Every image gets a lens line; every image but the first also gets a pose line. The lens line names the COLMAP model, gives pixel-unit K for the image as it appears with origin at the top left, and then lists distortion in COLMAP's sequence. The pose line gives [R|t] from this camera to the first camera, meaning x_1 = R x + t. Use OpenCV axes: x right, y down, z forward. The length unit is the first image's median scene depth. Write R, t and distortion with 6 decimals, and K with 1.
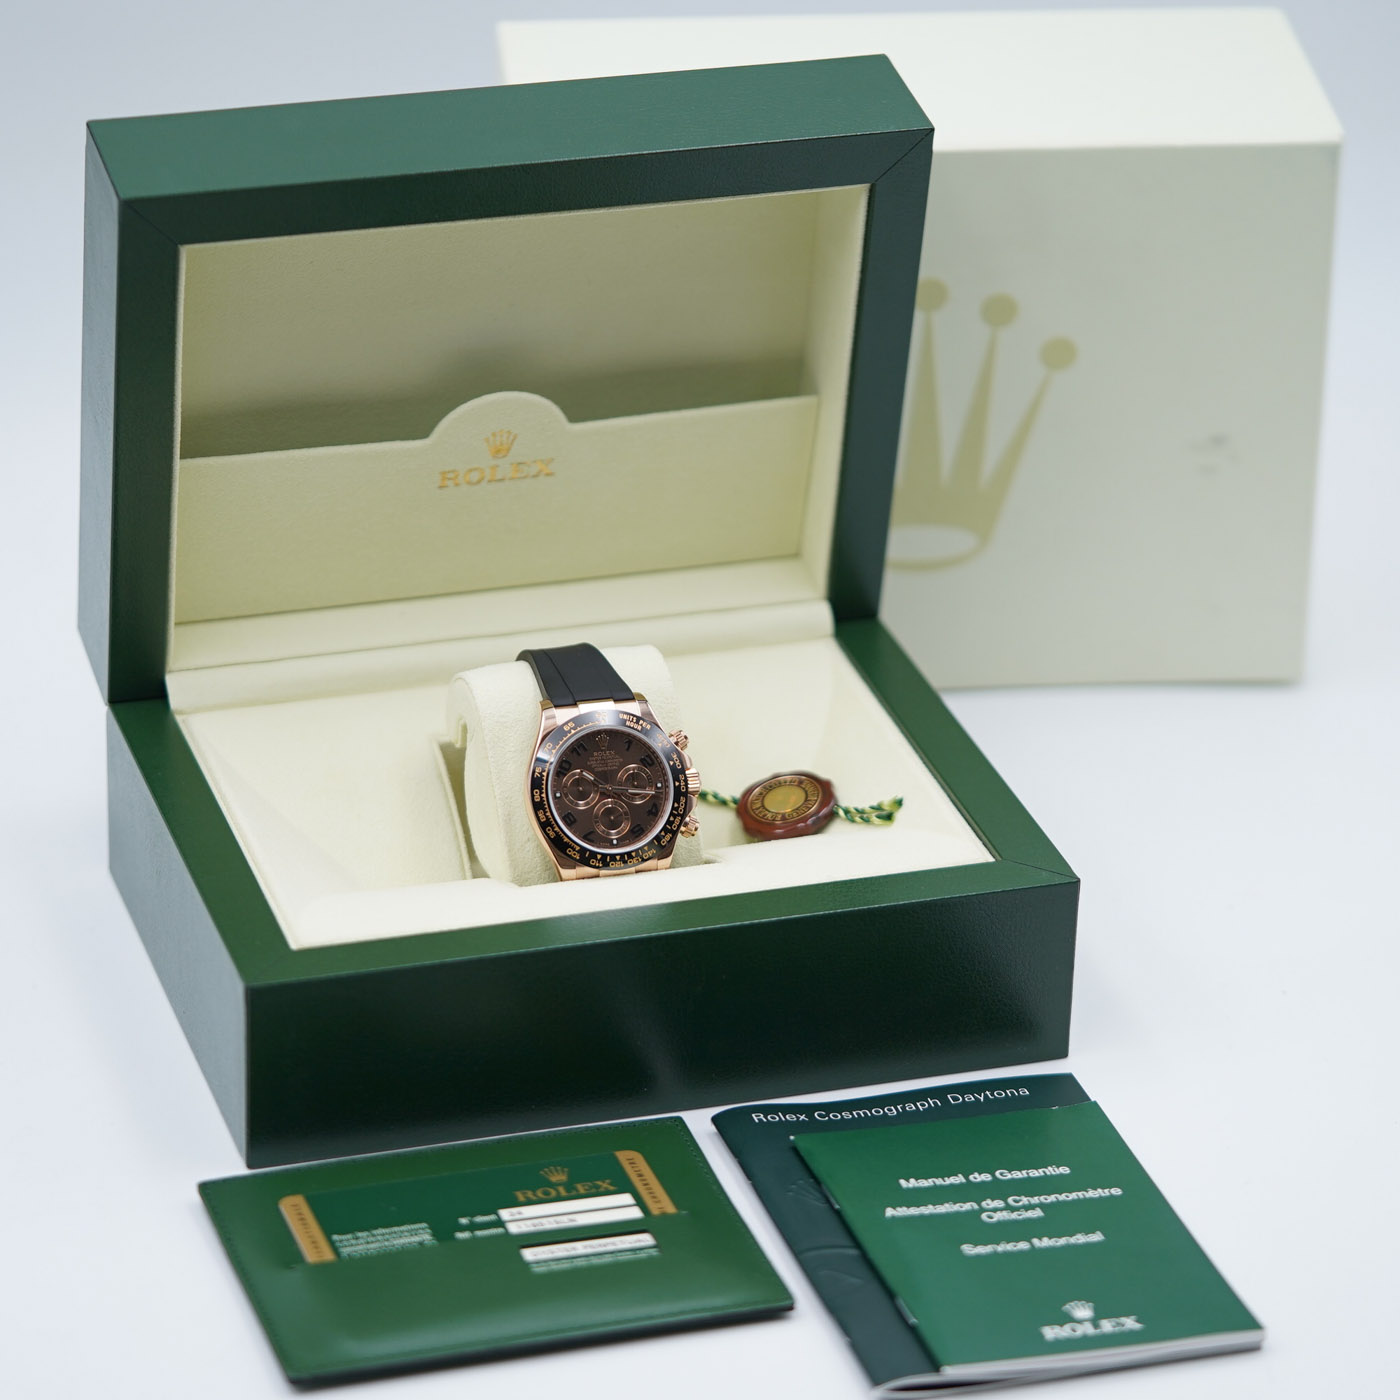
lens RADIAL K [[7629.6, 0, 700.2], [0, 7629.6, 700.9], [0, 0, 1]] dist [0.990555, 0.000000]
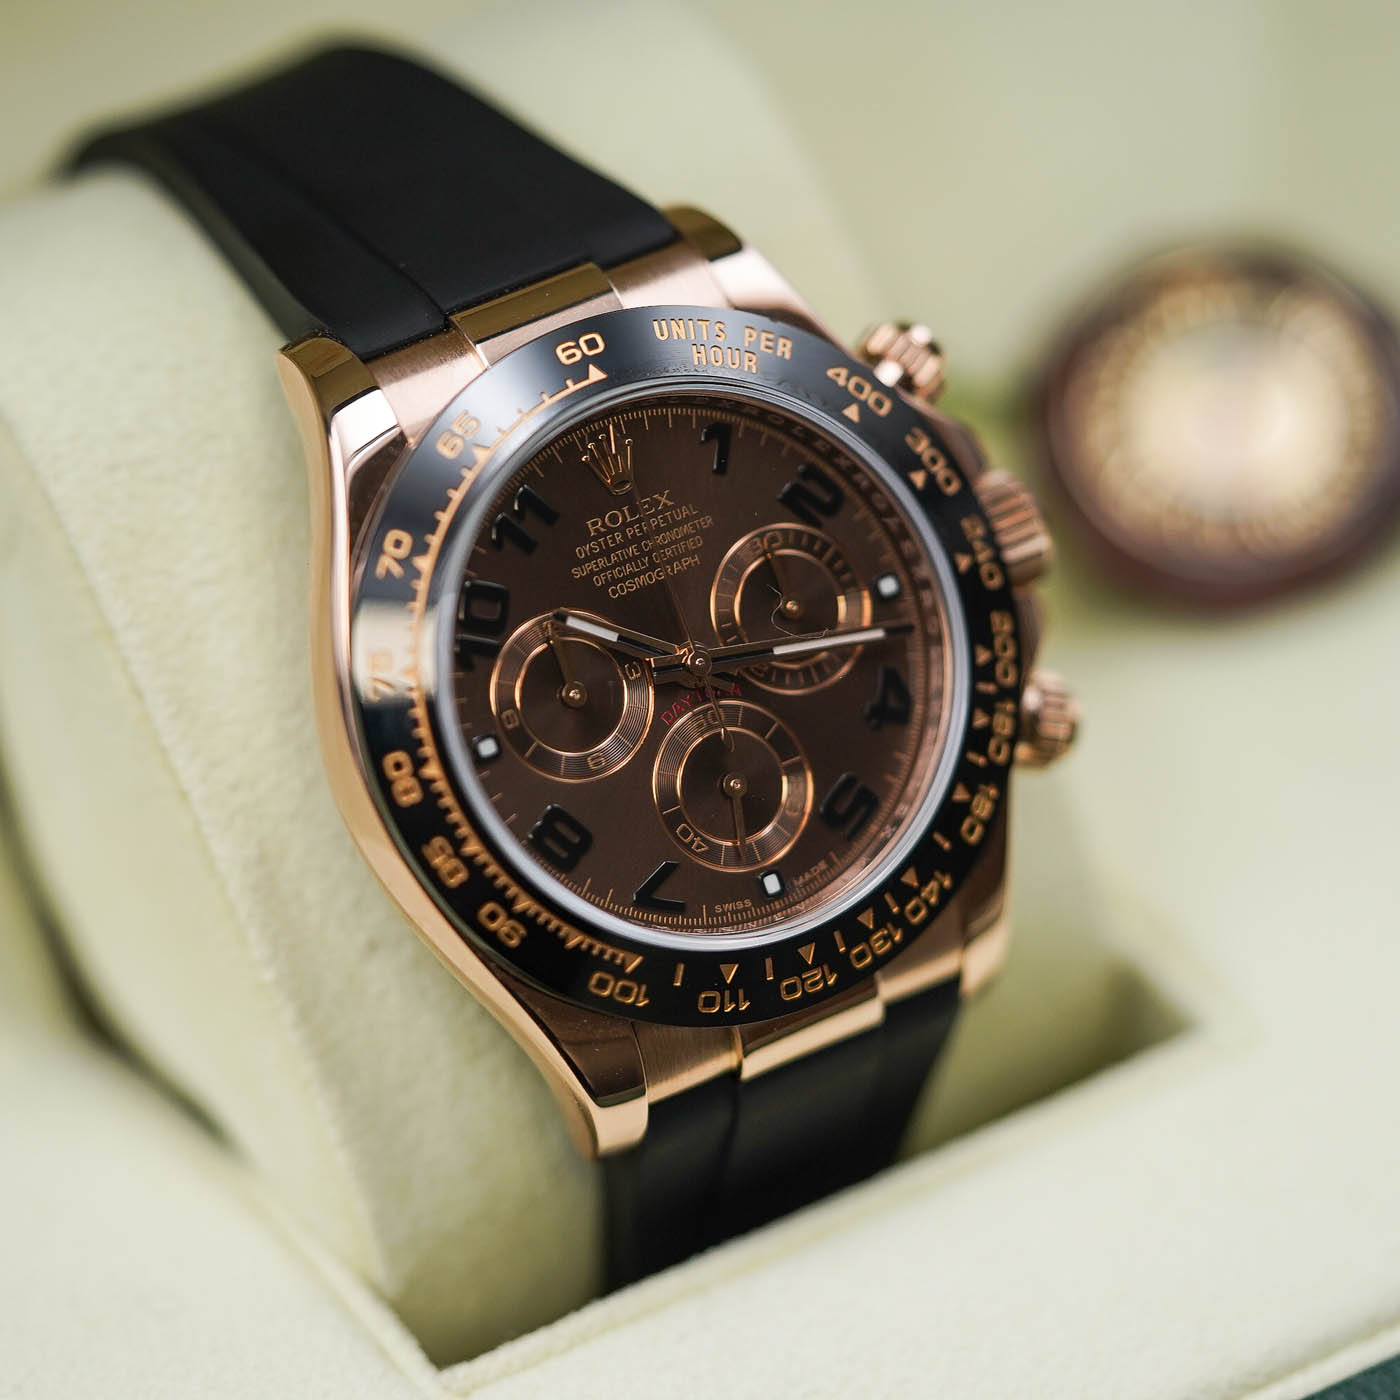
lens RADIAL K [[7629.6, 0, 698.1], [0, 7629.6, 691.0], [0, 0, 1]] dist [0.990555, 0.000000]
pose [[0.959373, -0.244064, 0.141552, -0.043650], [0.225848, 0.965015, 0.133190, -0.017418], [-0.169107, -0.095810, 0.980930, 0.780134]]
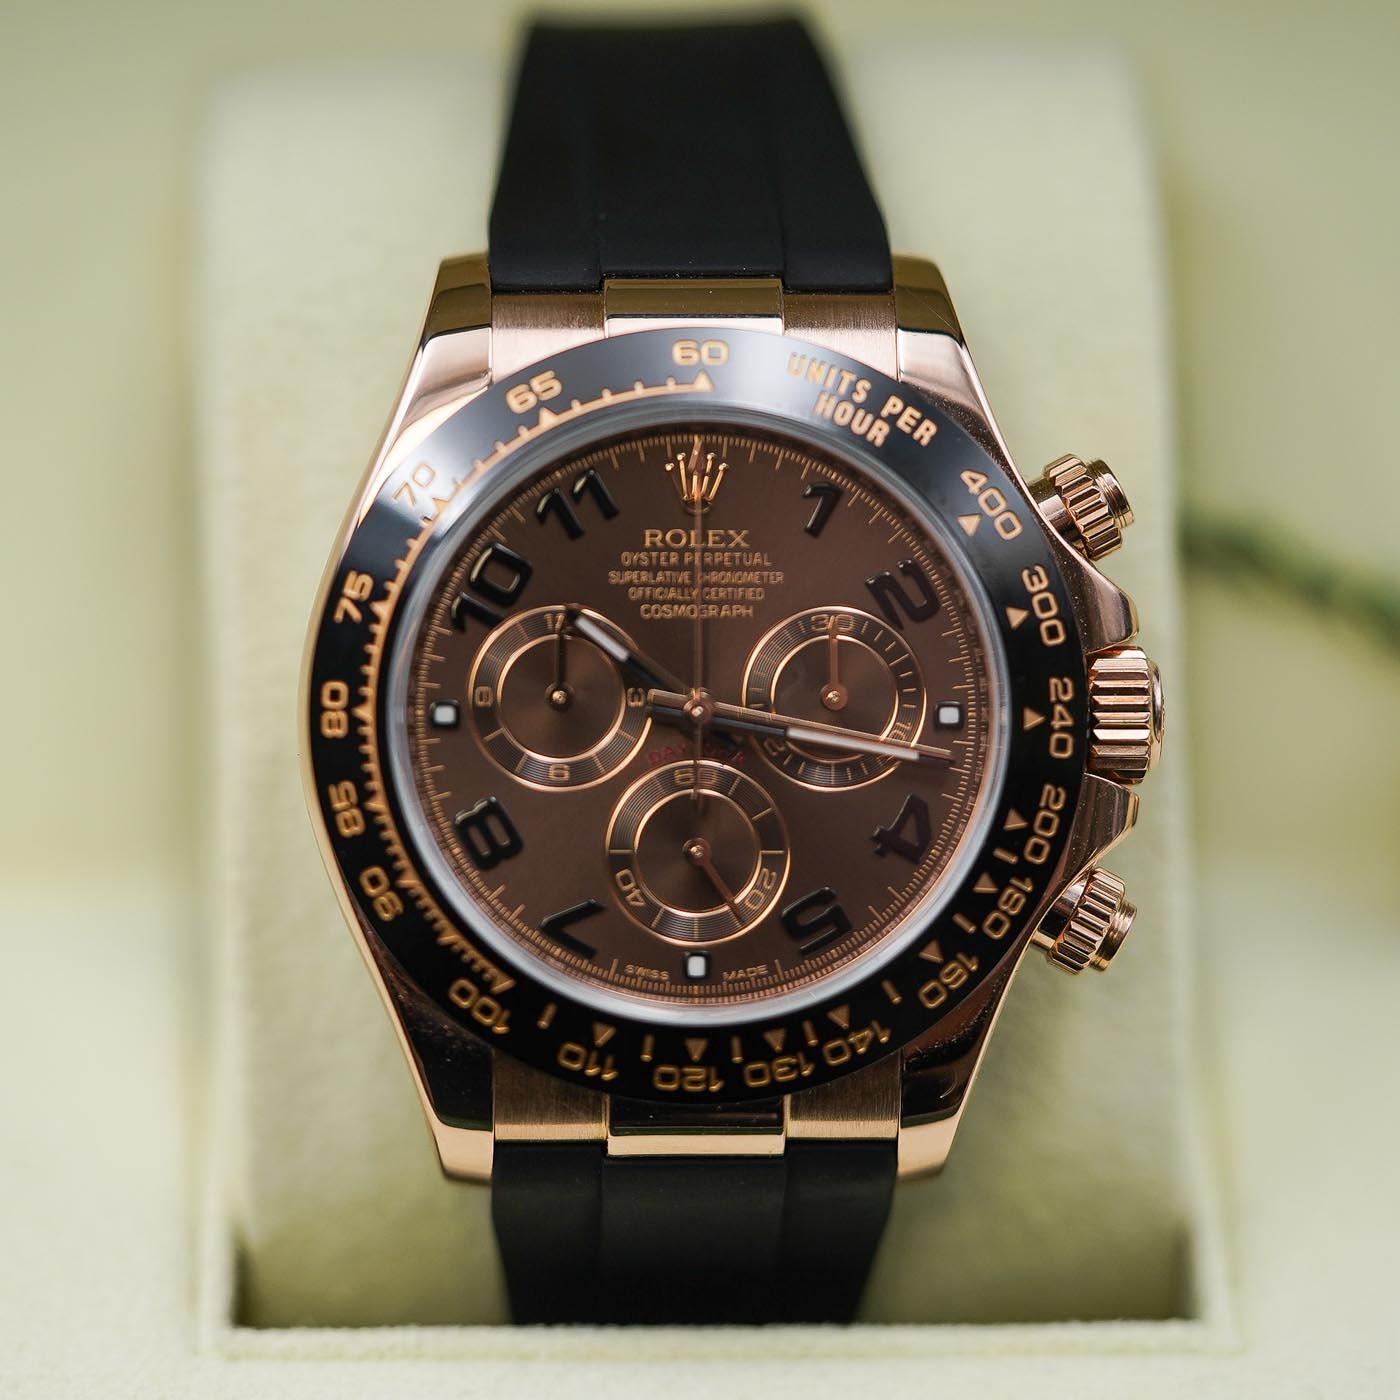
lens RADIAL K [[7629.6, 0, 654.2], [0, 7629.6, 687.9], [0, 0, 1]] dist [0.990555, 0.000000]
pose [[0.970502, 0.111973, -0.213513, 0.031279], [-0.095418, 0.991684, 0.086359, -0.006956], [0.221408, -0.063439, 0.973116, 0.797008]]
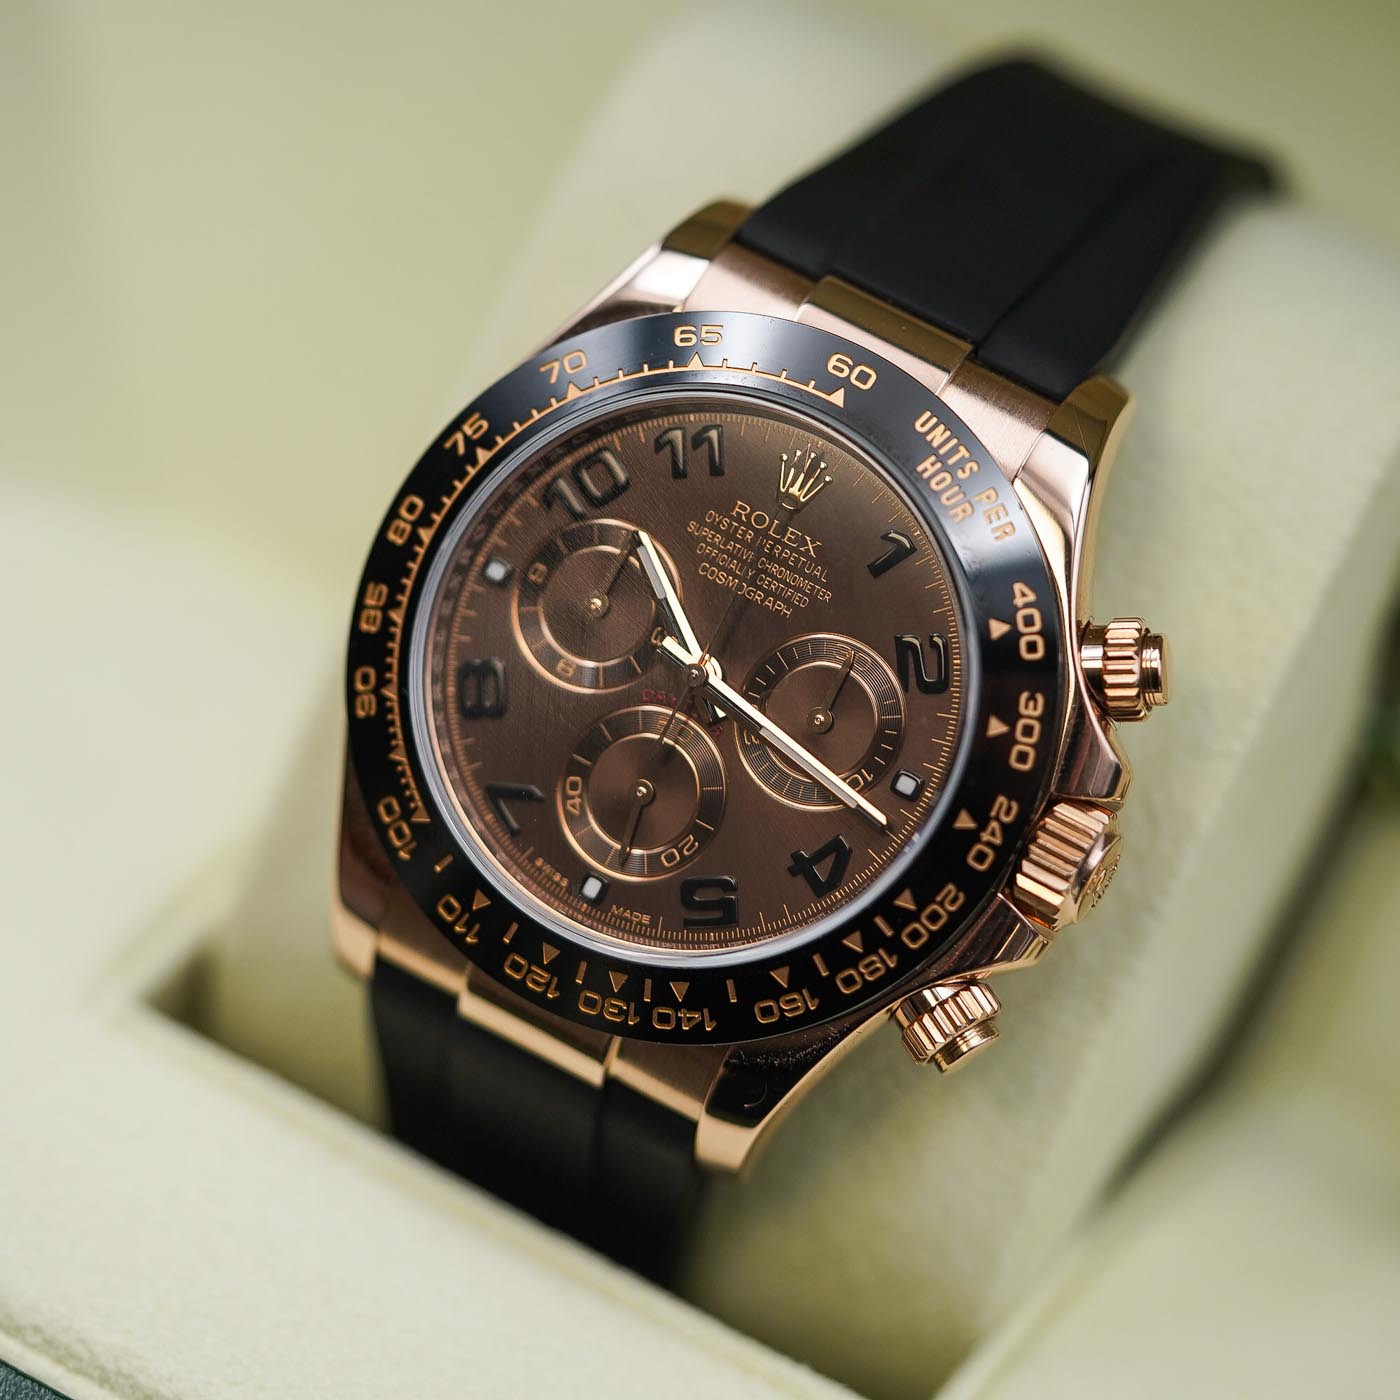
lens RADIAL K [[7629.6, 0, 699.2], [0, 7629.6, 706.5], [0, 0, 1]] dist [0.990555, 0.000000]
pose [[0.708112, 0.518083, -0.479758, 0.094324], [-0.494147, 0.848939, 0.187406, -0.028976], [0.504377, 0.104366, 0.857153, 0.810873]]
